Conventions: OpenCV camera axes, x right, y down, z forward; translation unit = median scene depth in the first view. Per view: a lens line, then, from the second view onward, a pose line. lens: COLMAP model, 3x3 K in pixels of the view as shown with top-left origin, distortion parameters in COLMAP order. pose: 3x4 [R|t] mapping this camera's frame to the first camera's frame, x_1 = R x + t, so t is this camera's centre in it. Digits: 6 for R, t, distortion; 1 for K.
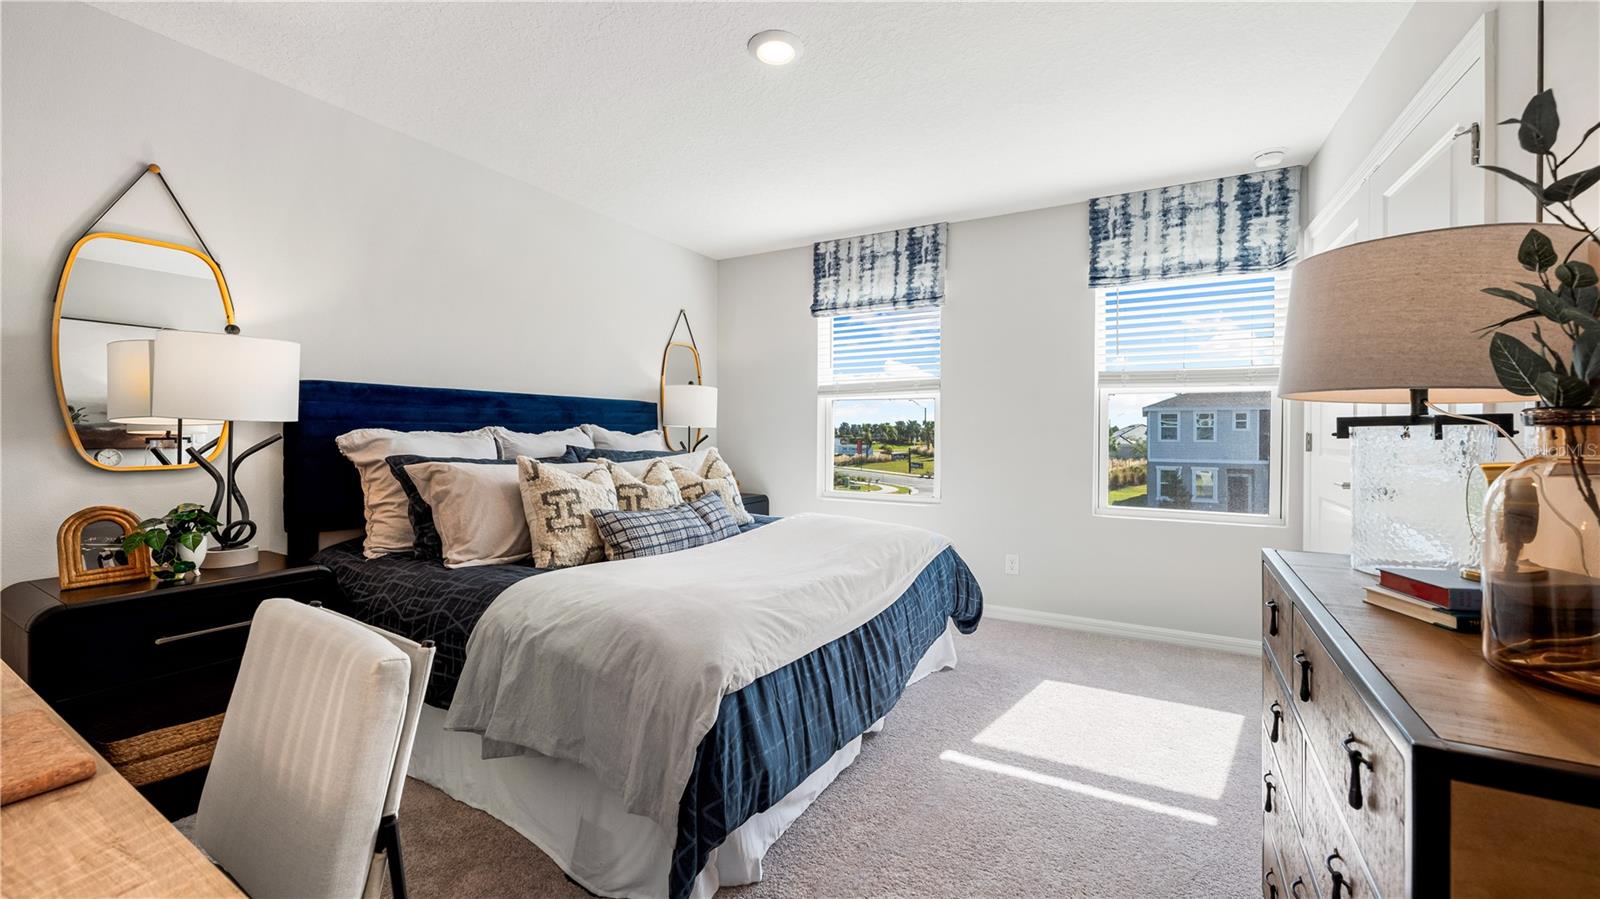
lens RADIAL K [[618.8, 0, 801.9], [0, 618.8, 433.1], [0, 0, 1]] dist [0.000138, -0.000074]
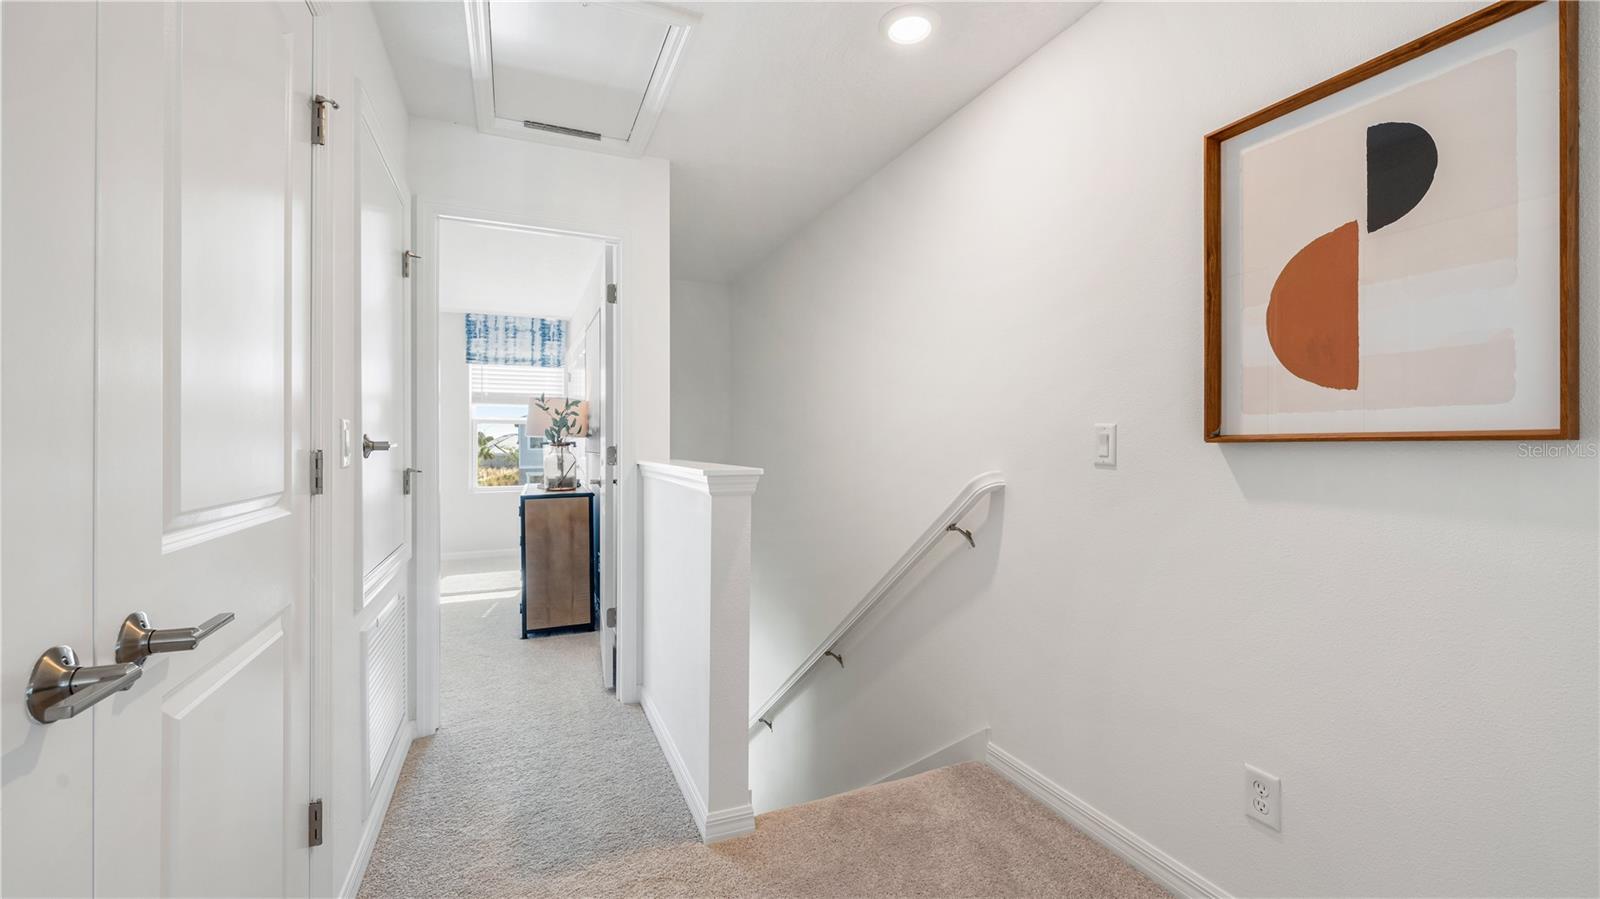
lens RADIAL K [[618.8, 0, 801.9], [0, 618.8, 433.1], [0, 0, 1]] dist [0.000138, -0.000074]
pose [[0.592572, 0.001046, 0.805516, -0.407886], [0.011815, 0.999880, -0.009990, -0.006431], [-0.805431, 0.015437, 0.592489, -0.855121]]
